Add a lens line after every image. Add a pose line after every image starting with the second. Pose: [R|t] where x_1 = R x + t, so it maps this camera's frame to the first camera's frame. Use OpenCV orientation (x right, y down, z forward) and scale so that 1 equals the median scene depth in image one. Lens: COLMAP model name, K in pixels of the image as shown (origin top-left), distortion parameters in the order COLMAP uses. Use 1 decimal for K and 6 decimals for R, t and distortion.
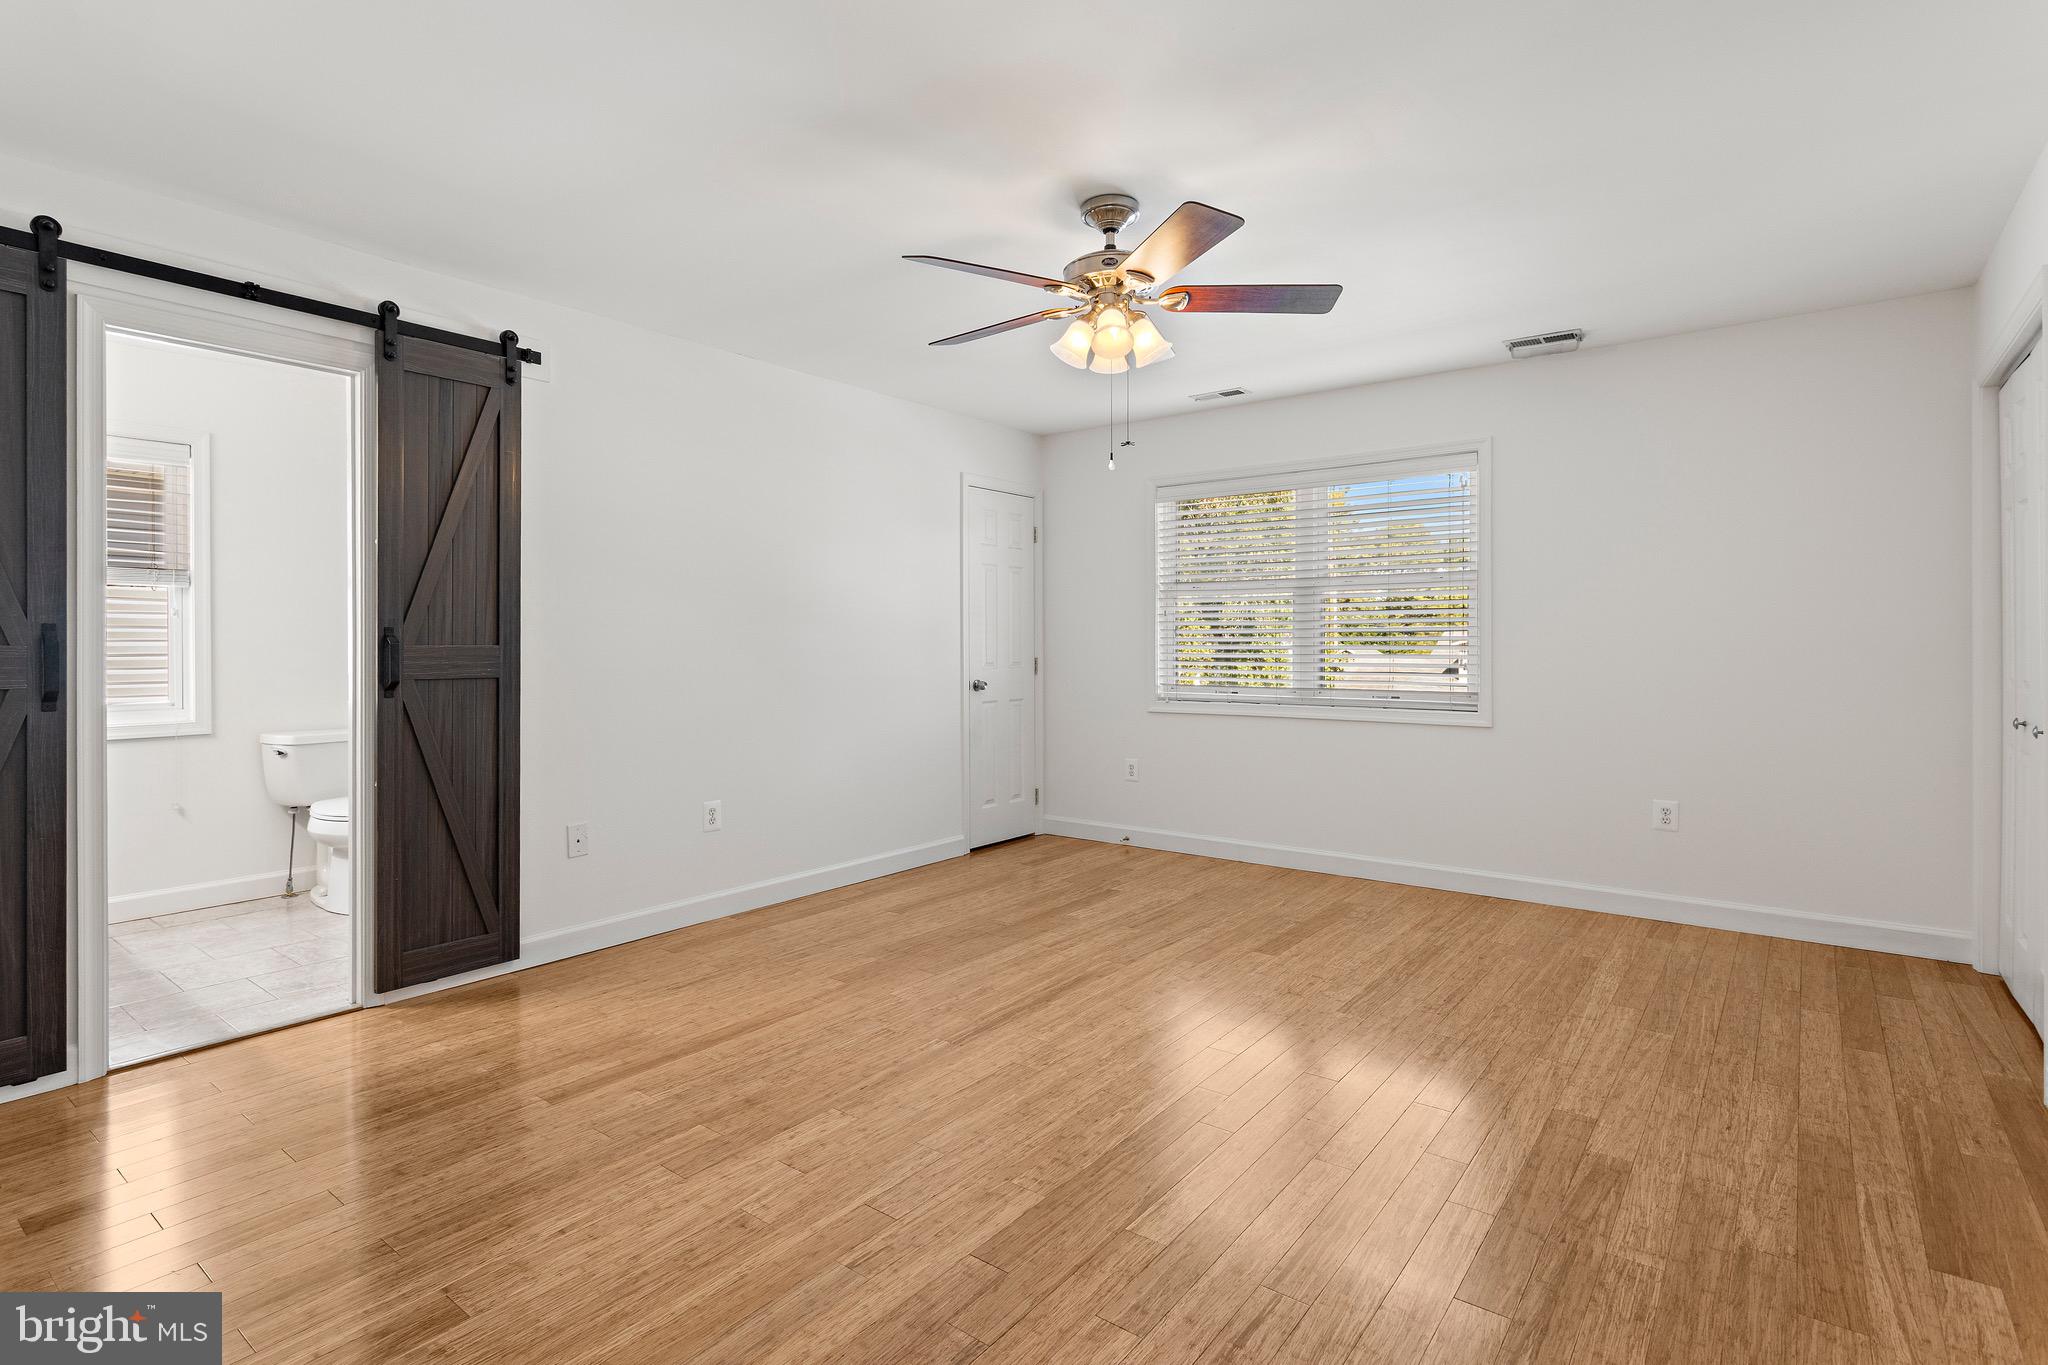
lens RADIAL K [[993.1, 0, 1022.3], [0, 993.1, 625.2], [0, 0, 1]] dist [0.001683, 0.000530]
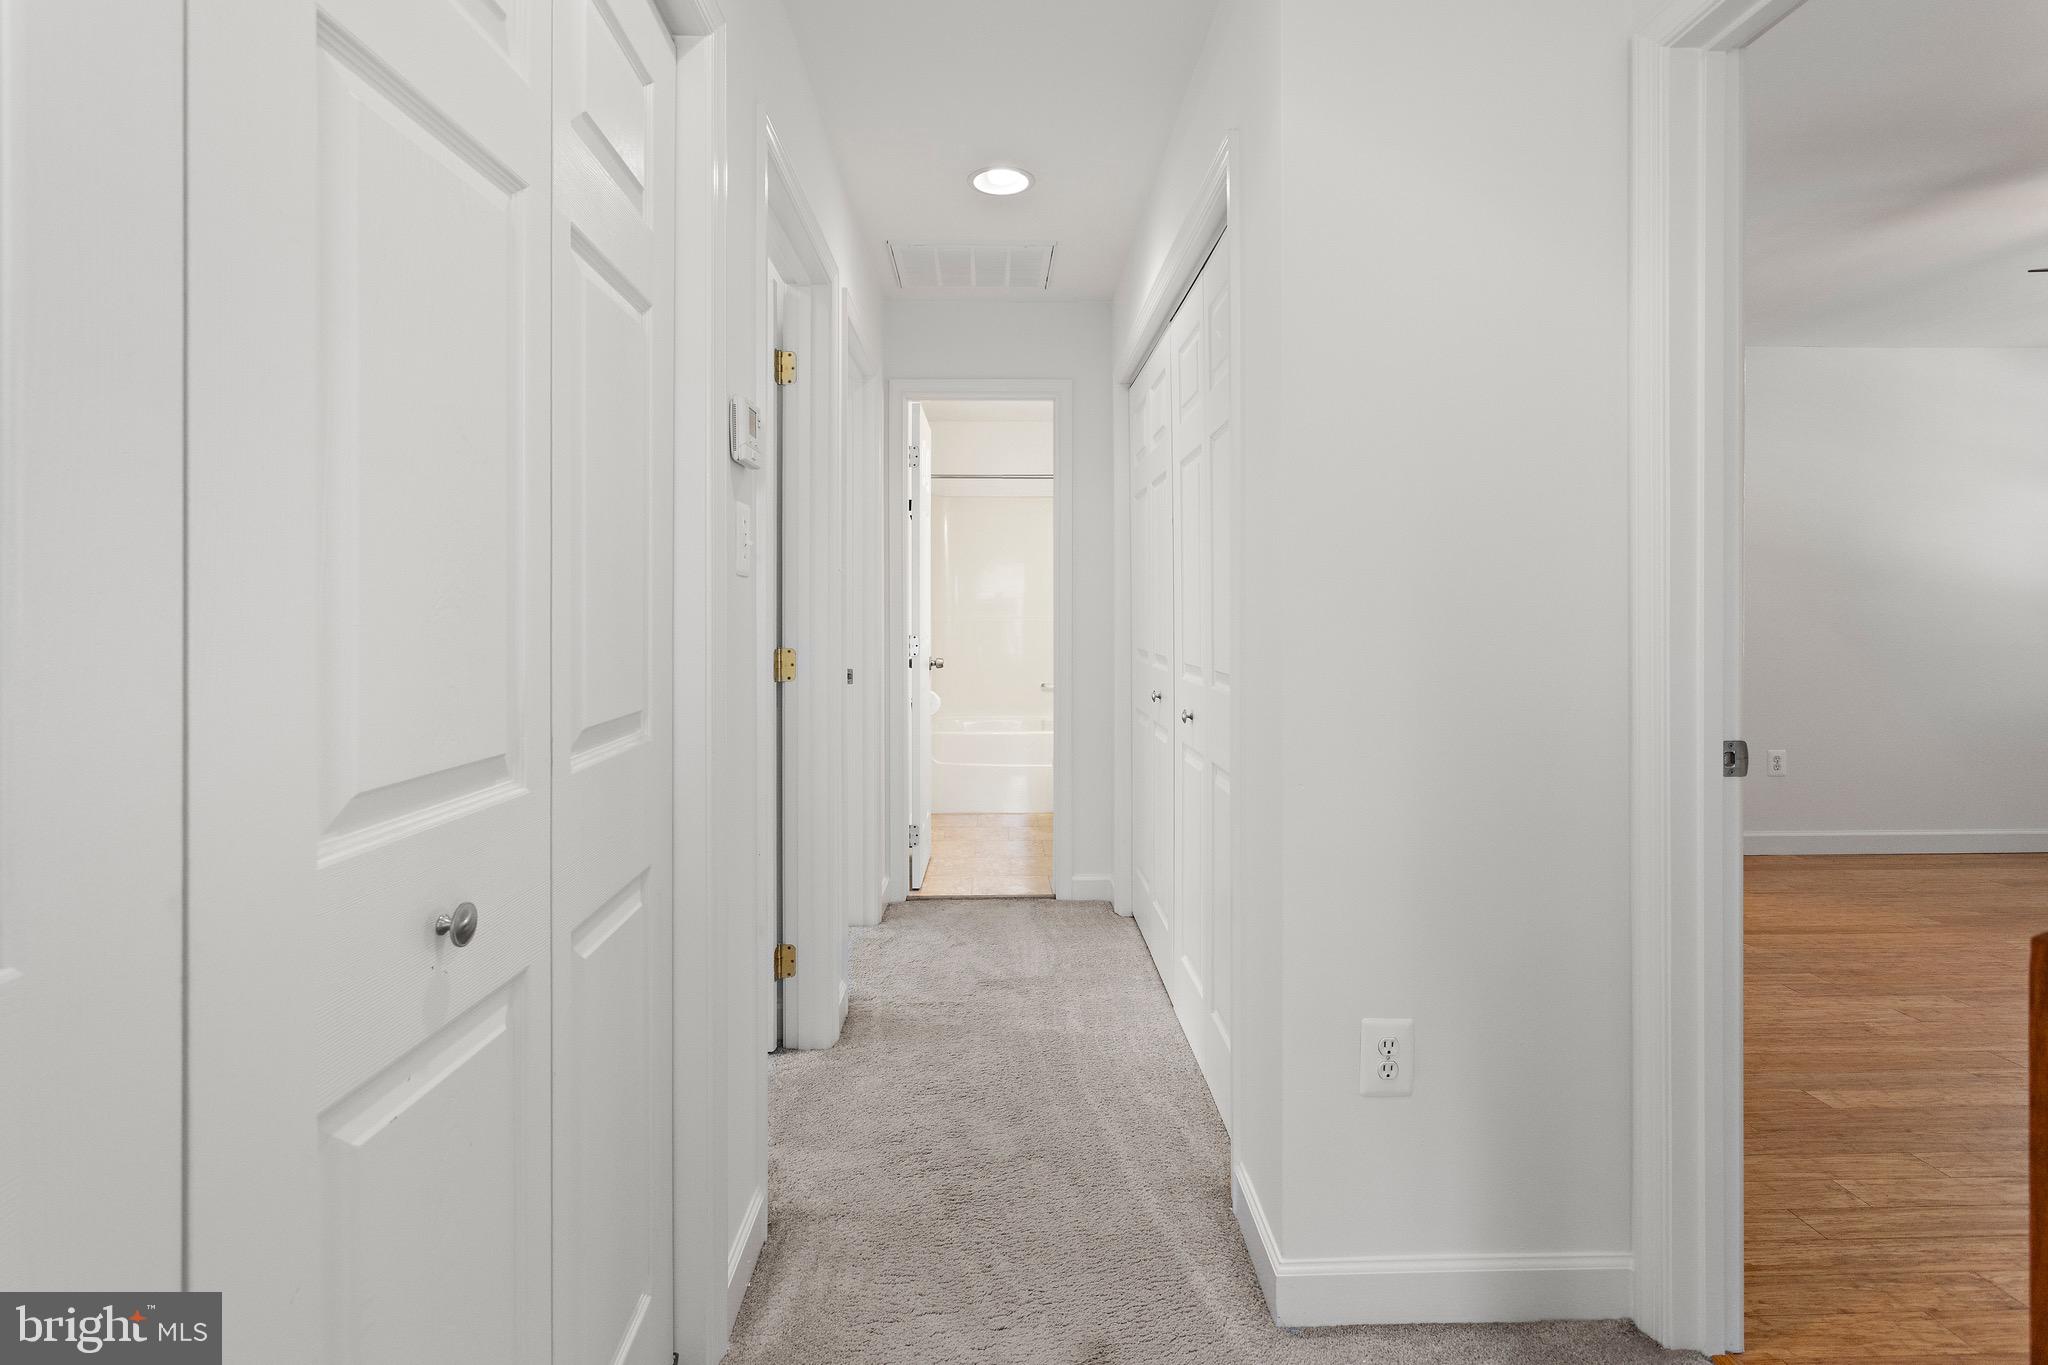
lens RADIAL K [[993.1, 0, 1022.3], [0, 993.1, 625.2], [0, 0, 1]] dist [0.001683, 0.000530]
pose [[0.627758, 0.010556, -0.778337, 0.038630], [0.018269, 0.999433, 0.028290, -0.016516], [0.778194, -0.031979, 0.627210, -0.554752]]
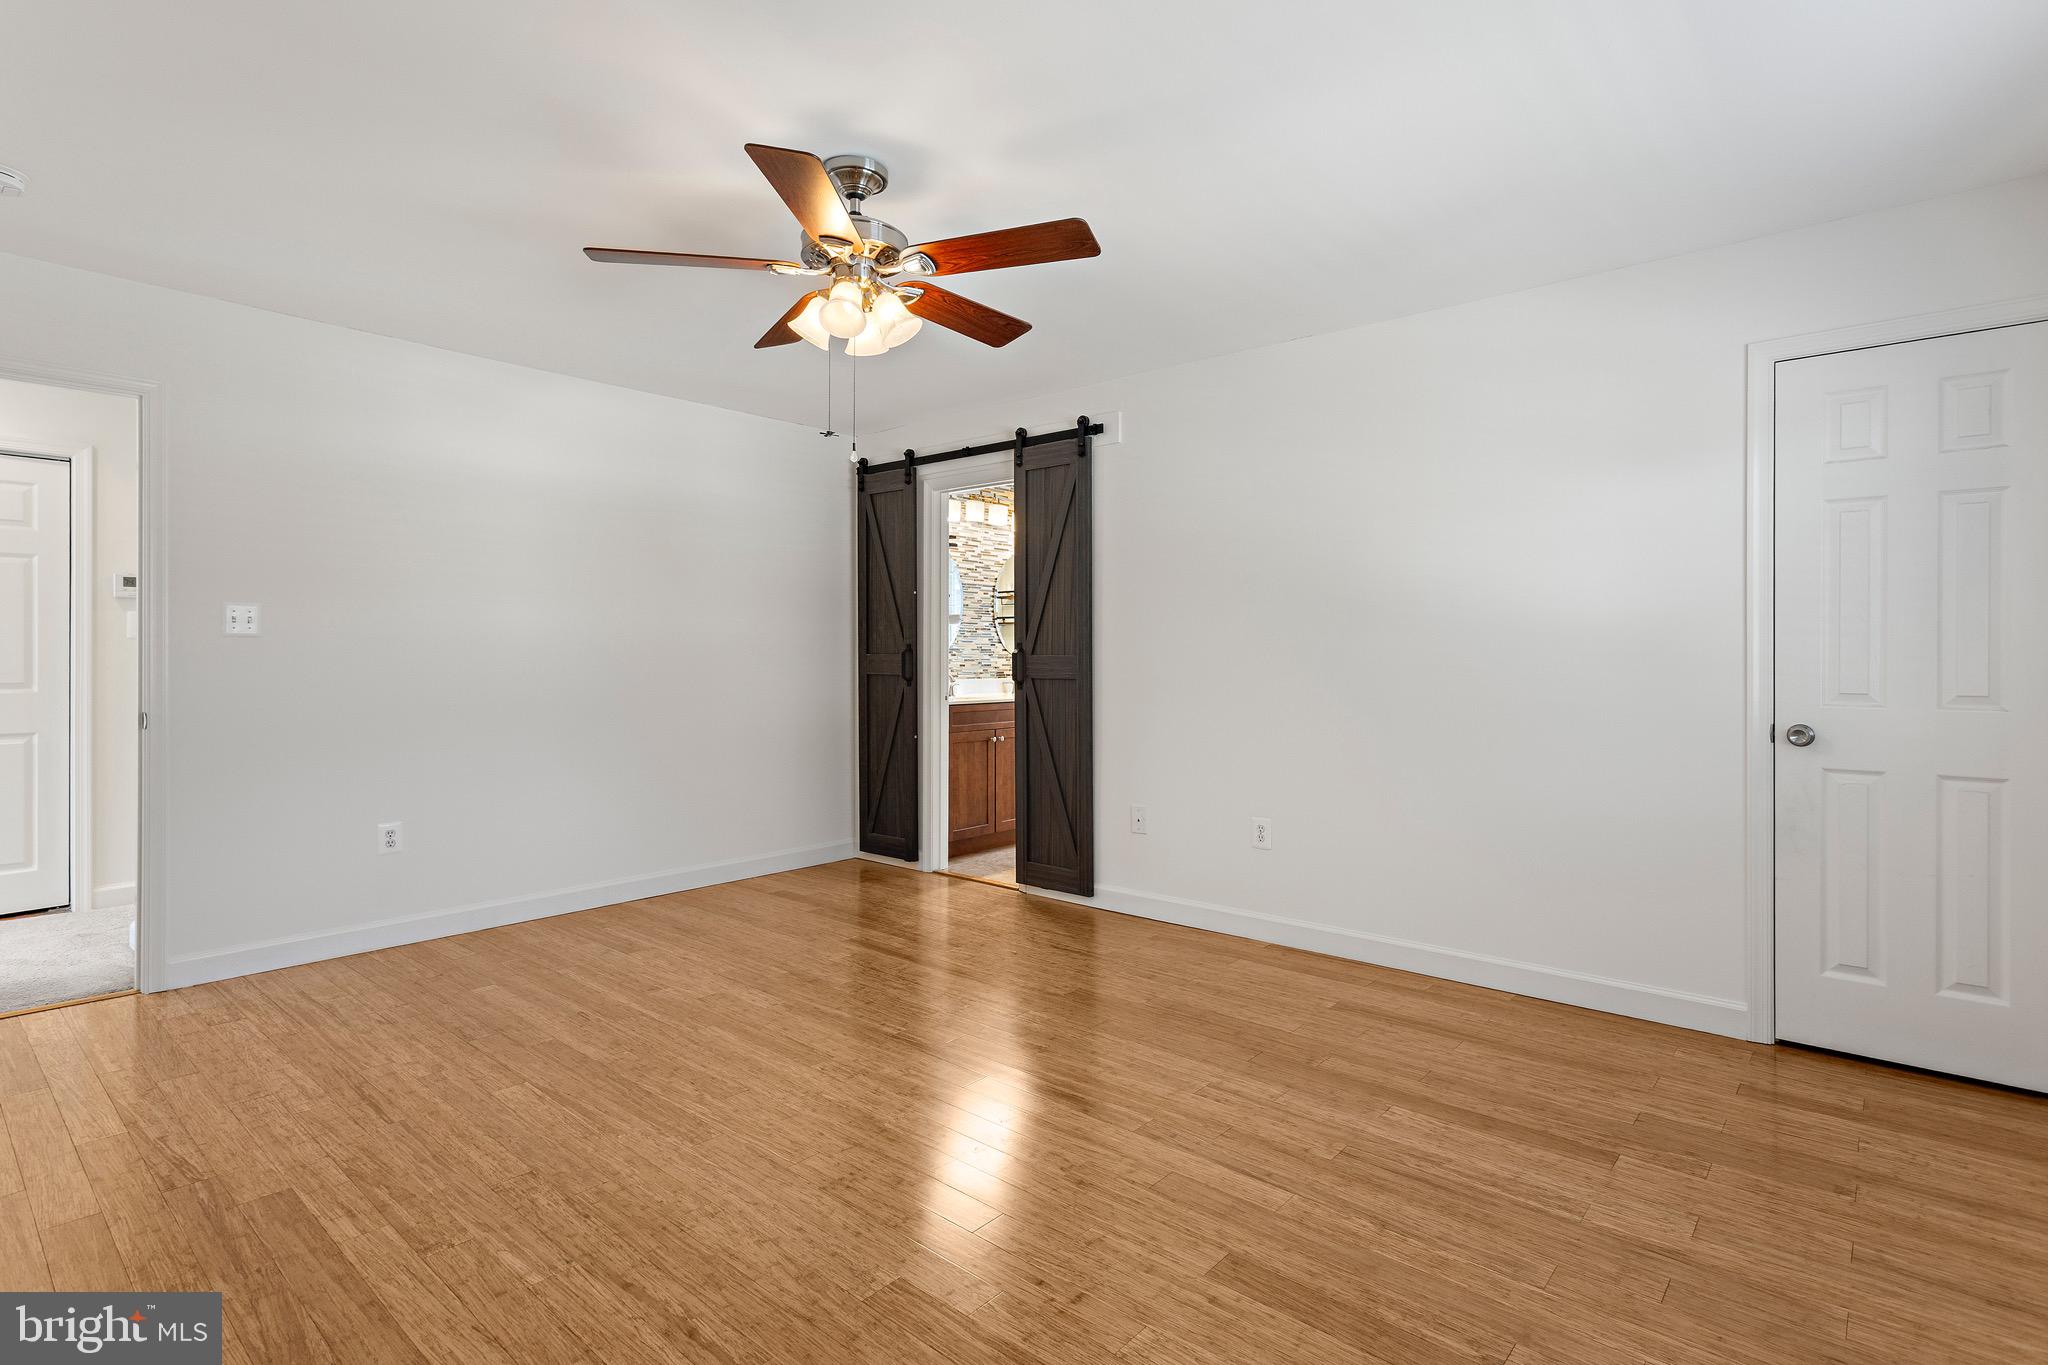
lens RADIAL K [[1003.1, 0, 1016.8], [0, 1003.1, 642.7], [0, 0, 1]] dist [-0.000928, 0.000803]
pose [[-0.054992, -0.009179, -0.998445, 1.033323], [0.016771, 0.999808, -0.010115, 0.019348], [0.998346, -0.017302, -0.054828, 1.253291]]
